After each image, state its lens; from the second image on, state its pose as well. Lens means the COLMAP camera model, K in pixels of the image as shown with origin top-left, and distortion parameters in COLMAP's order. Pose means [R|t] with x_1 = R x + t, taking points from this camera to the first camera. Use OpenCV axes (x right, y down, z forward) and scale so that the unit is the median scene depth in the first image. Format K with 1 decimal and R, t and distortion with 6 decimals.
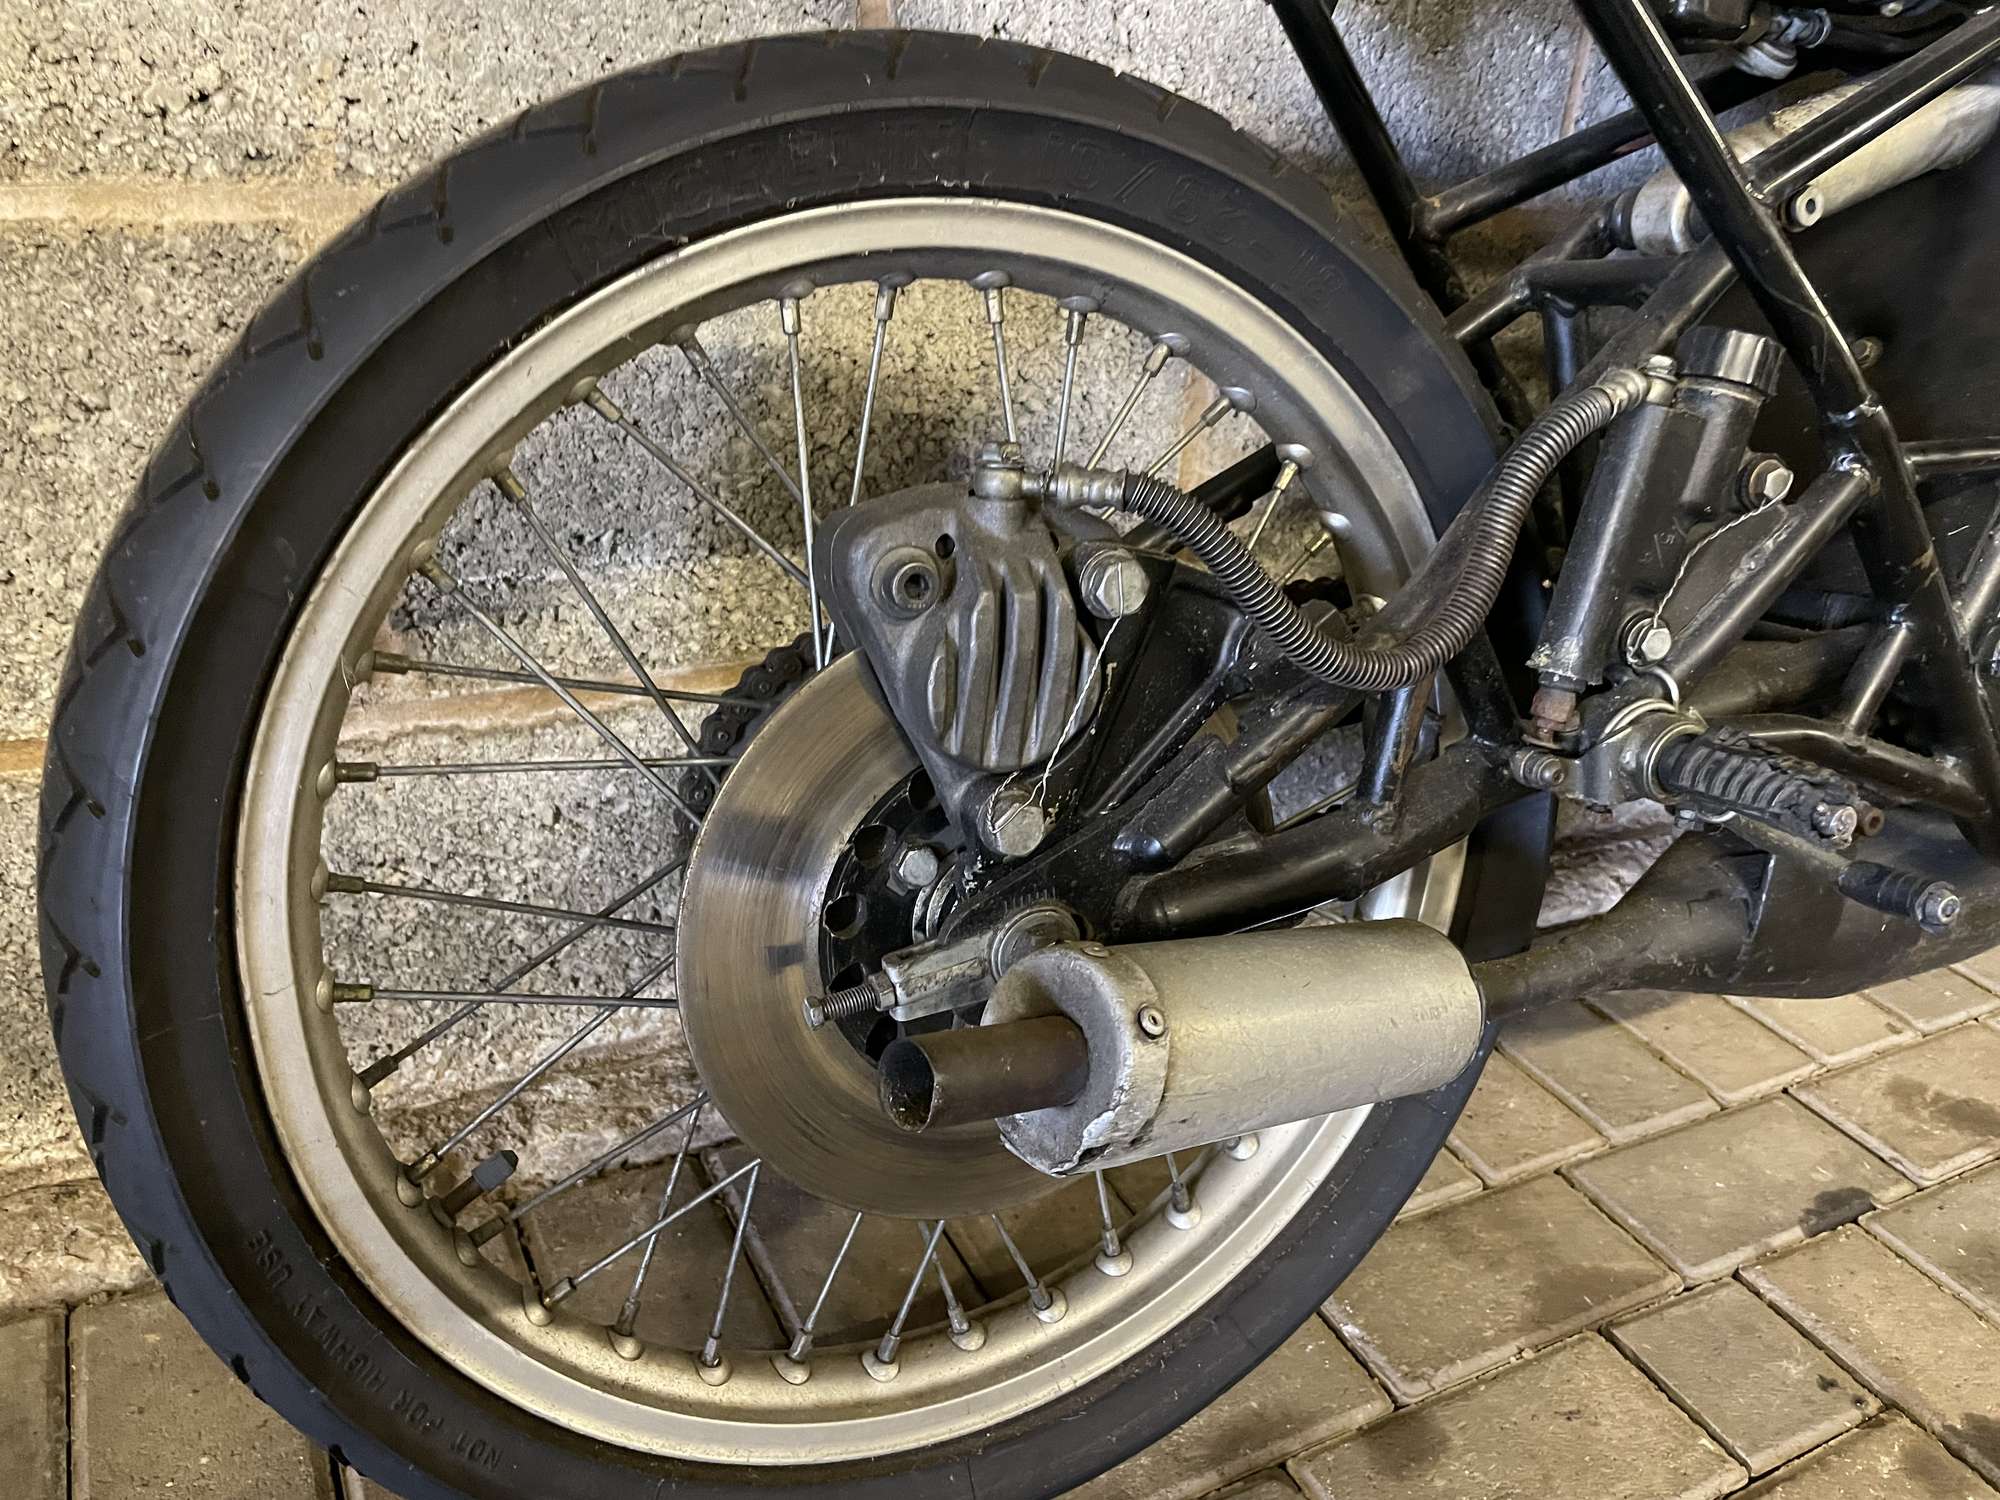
lens RADIAL K [[1548.0, 0, 998.2], [0, 1548.0, 753.5], [0, 0, 1]] dist [0.090551, -0.128670]
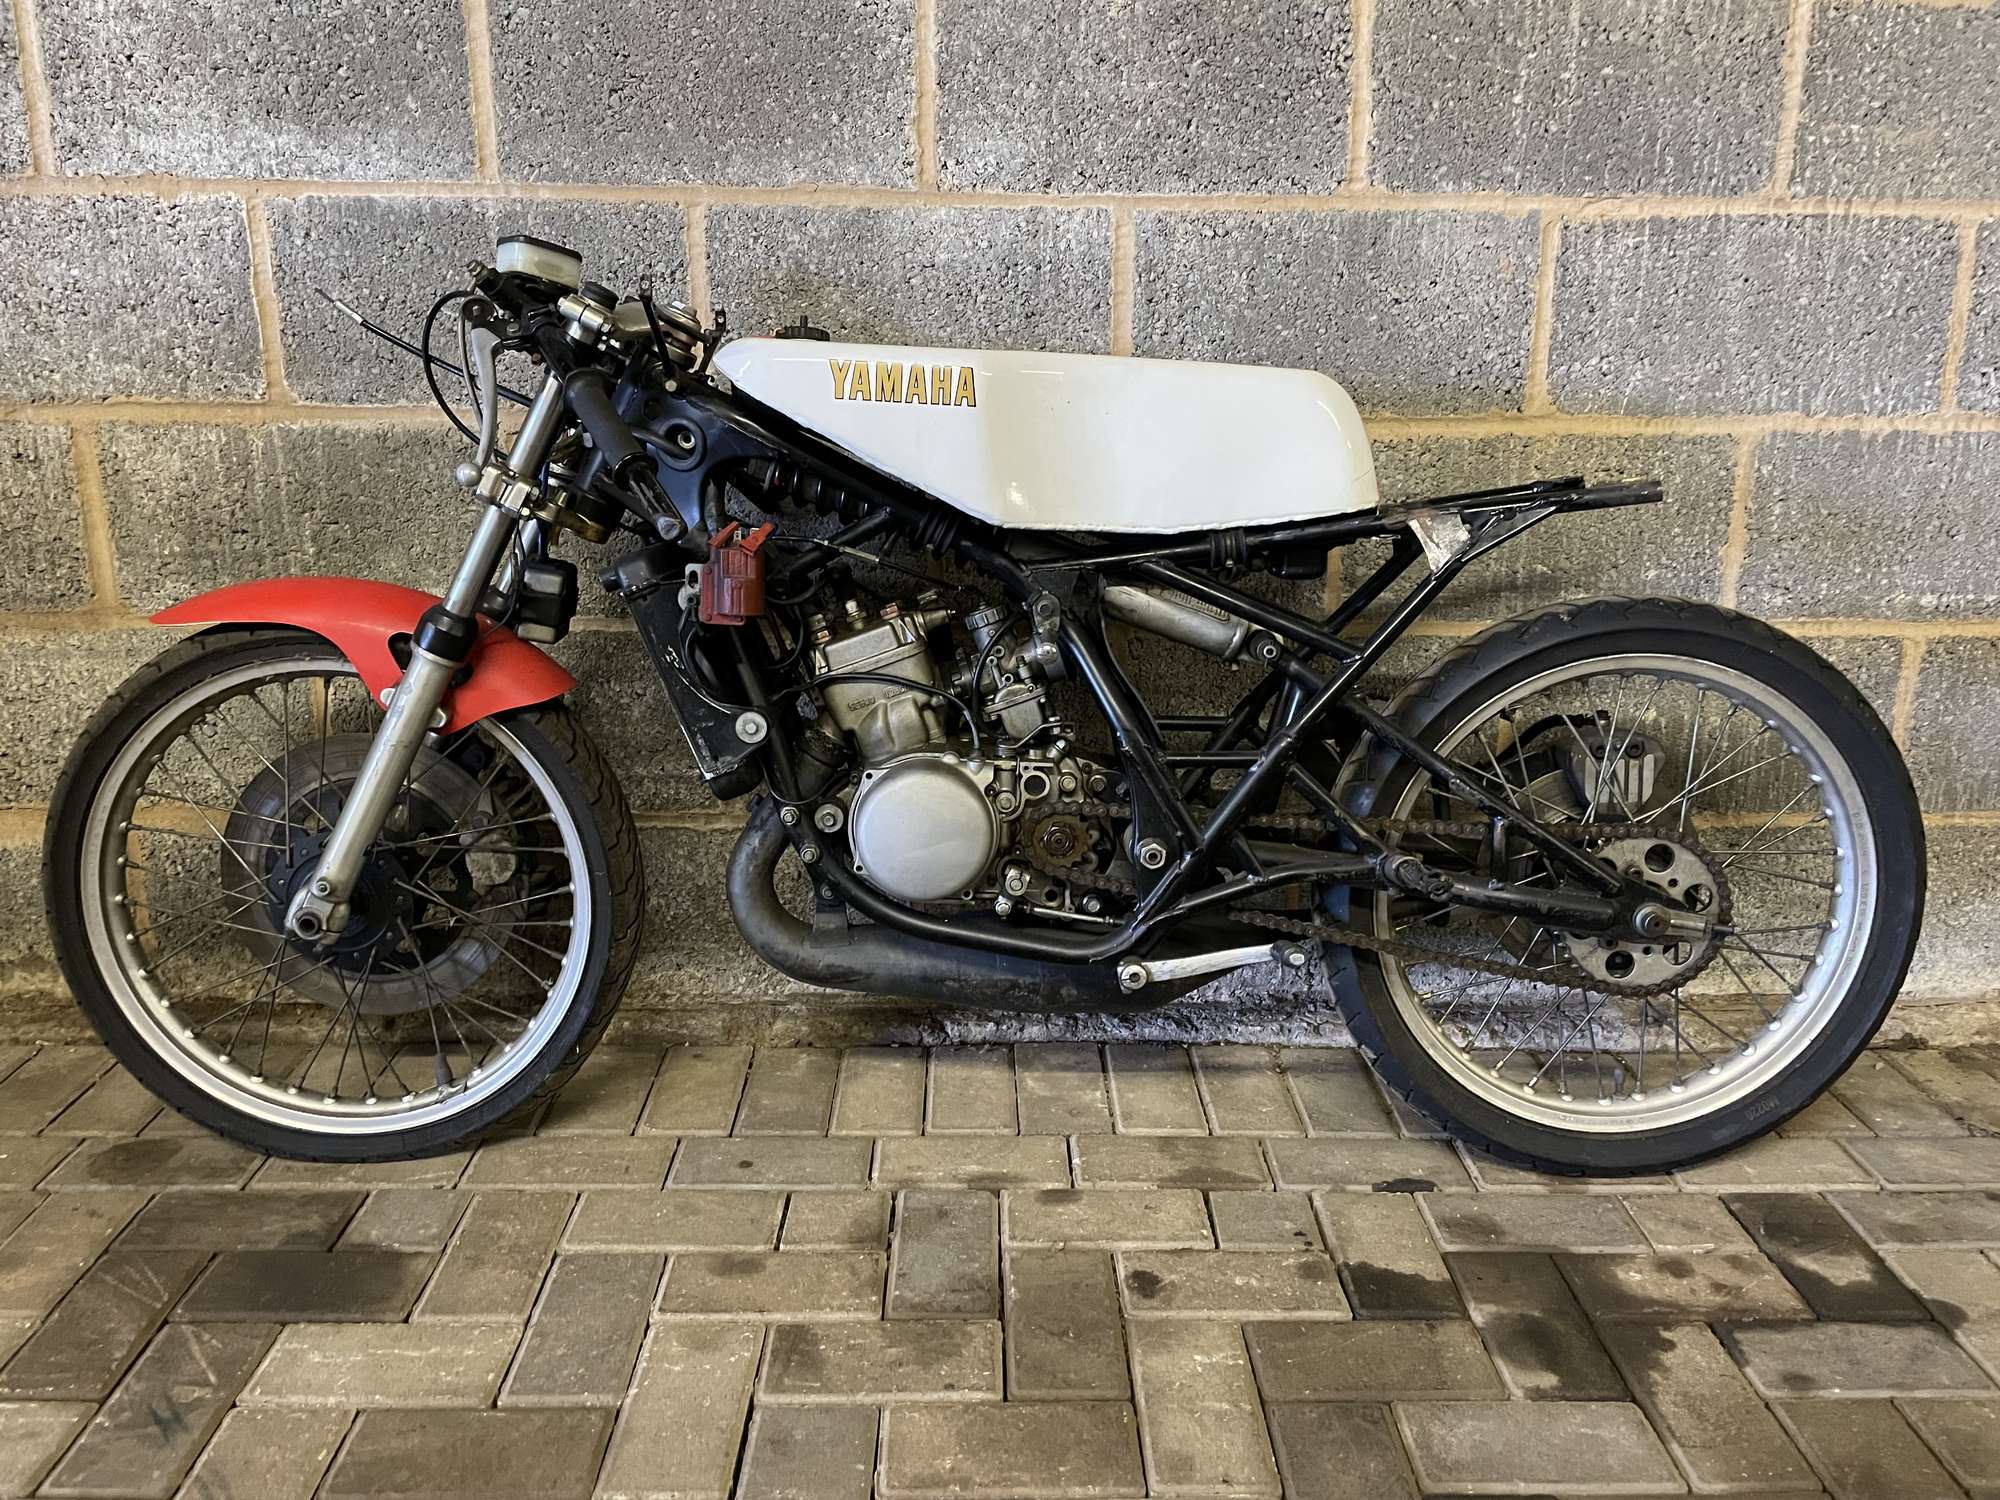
lens RADIAL K [[1548.0, 0, 1007.3], [0, 1548.0, 725.9], [0, 0, 1]] dist [0.090551, -0.128670]
pose [[0.894134, 0.052820, -0.444673, 1.103754], [-0.141779, 0.975325, -0.169233, 0.187449], [0.424762, 0.214362, 0.879560, -1.021329]]
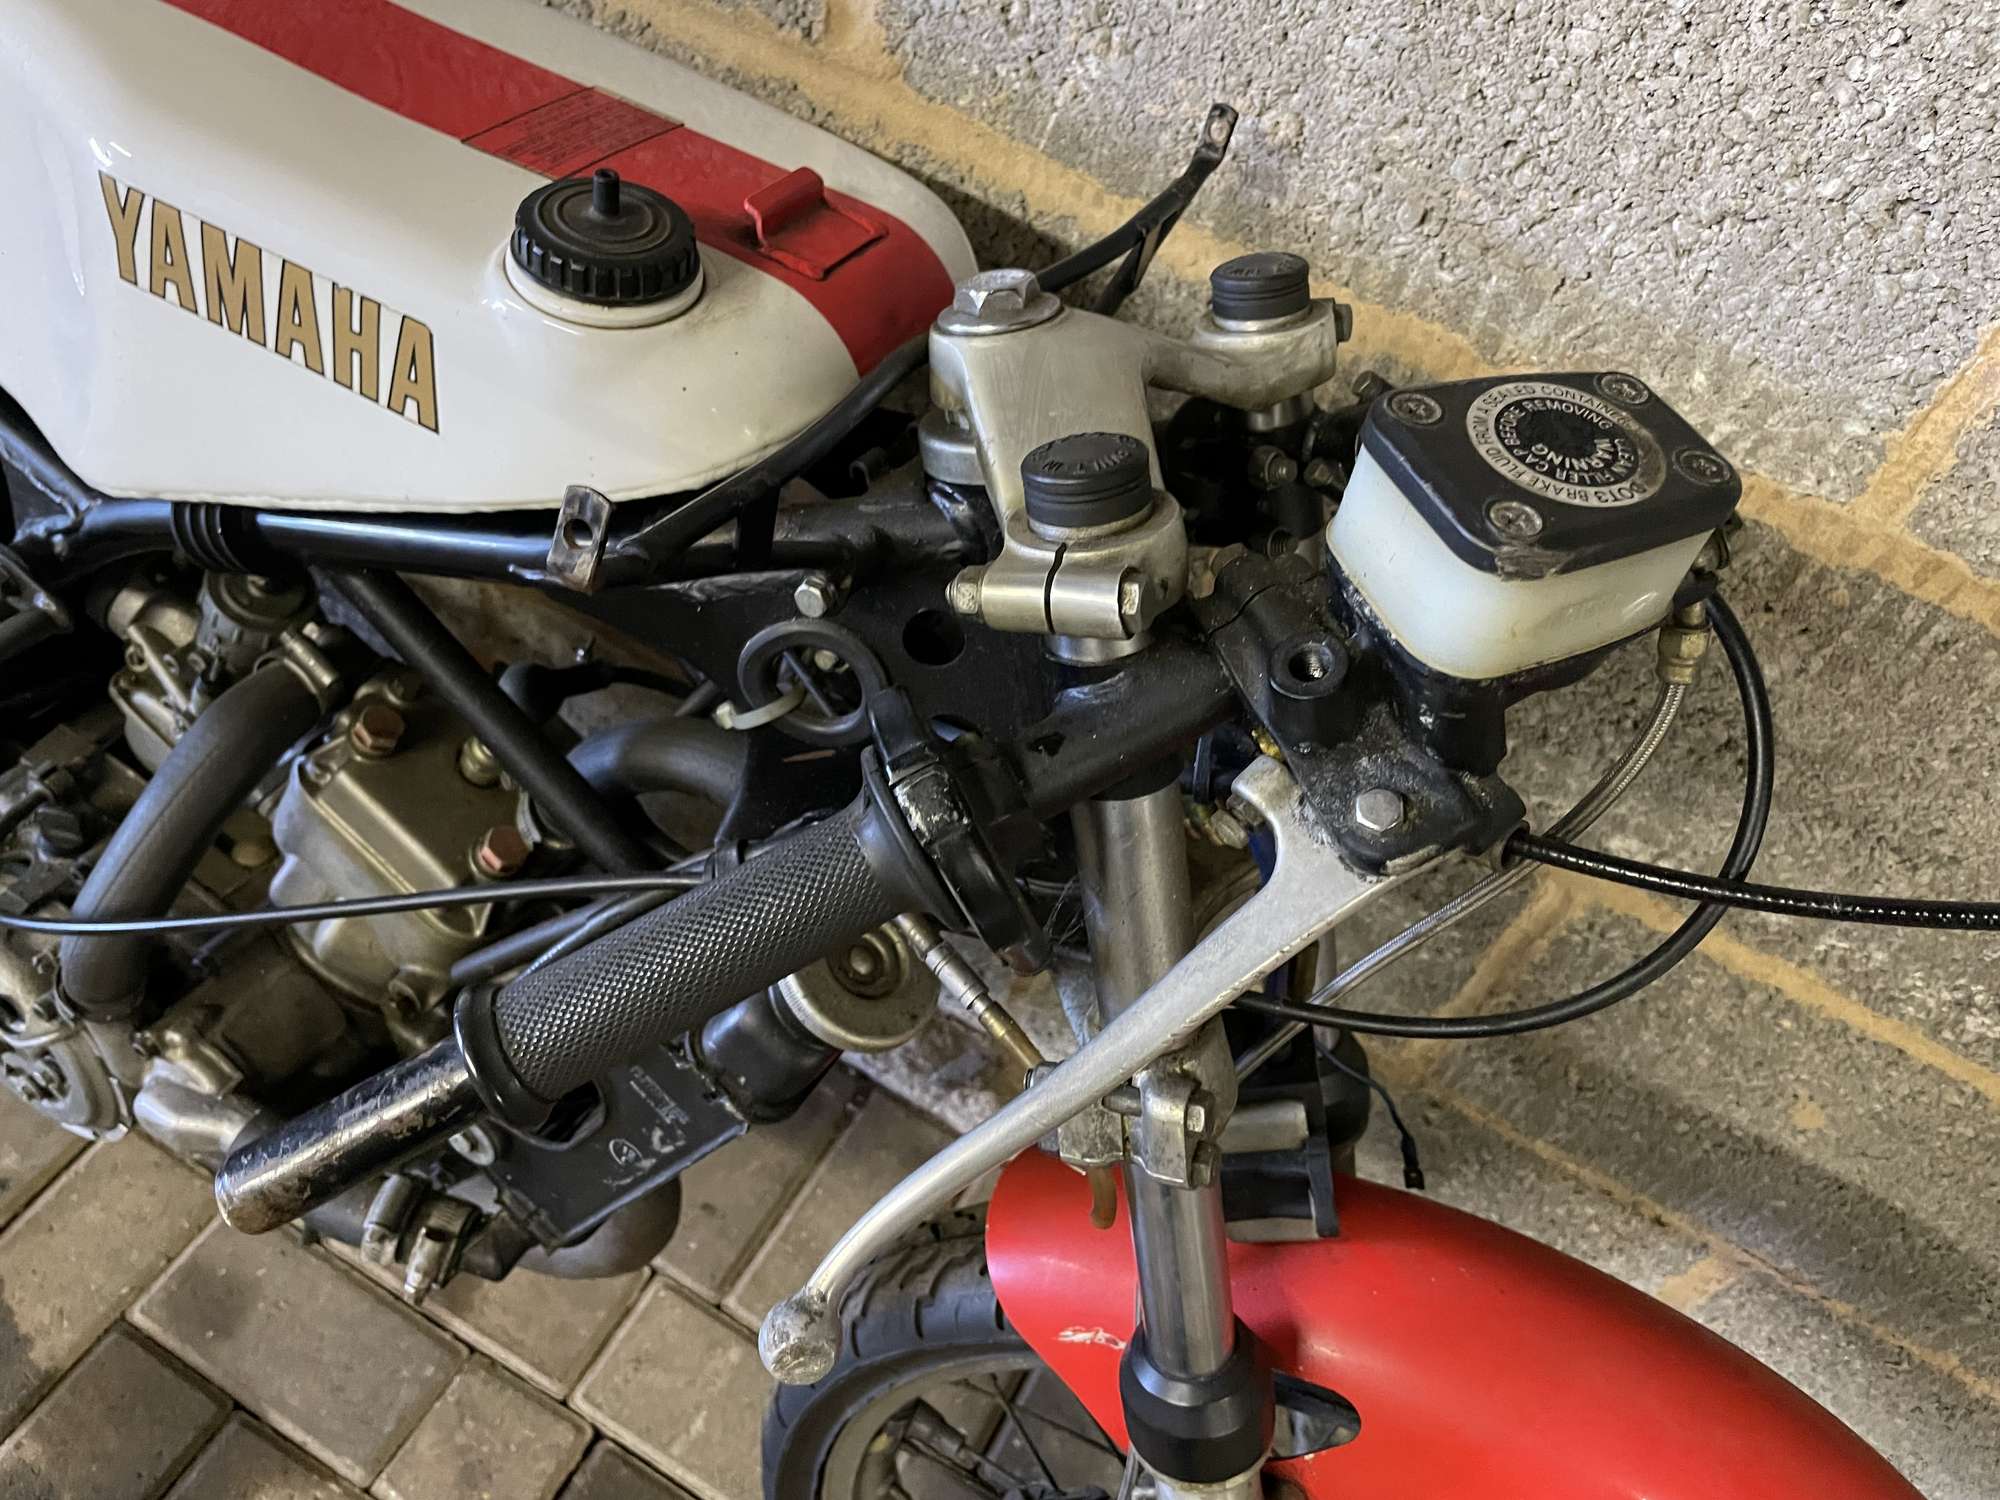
lens RADIAL K [[1548.0, 0, 971.9], [0, 1548.0, 744.5], [0, 0, 1]] dist [0.090551, -0.128670]
pose [[0.557639, 0.667414, -0.493557, 1.511380], [-0.465666, 0.743737, 0.479594, -0.969655], [0.687164, -0.037607, 0.725529, 0.667762]]
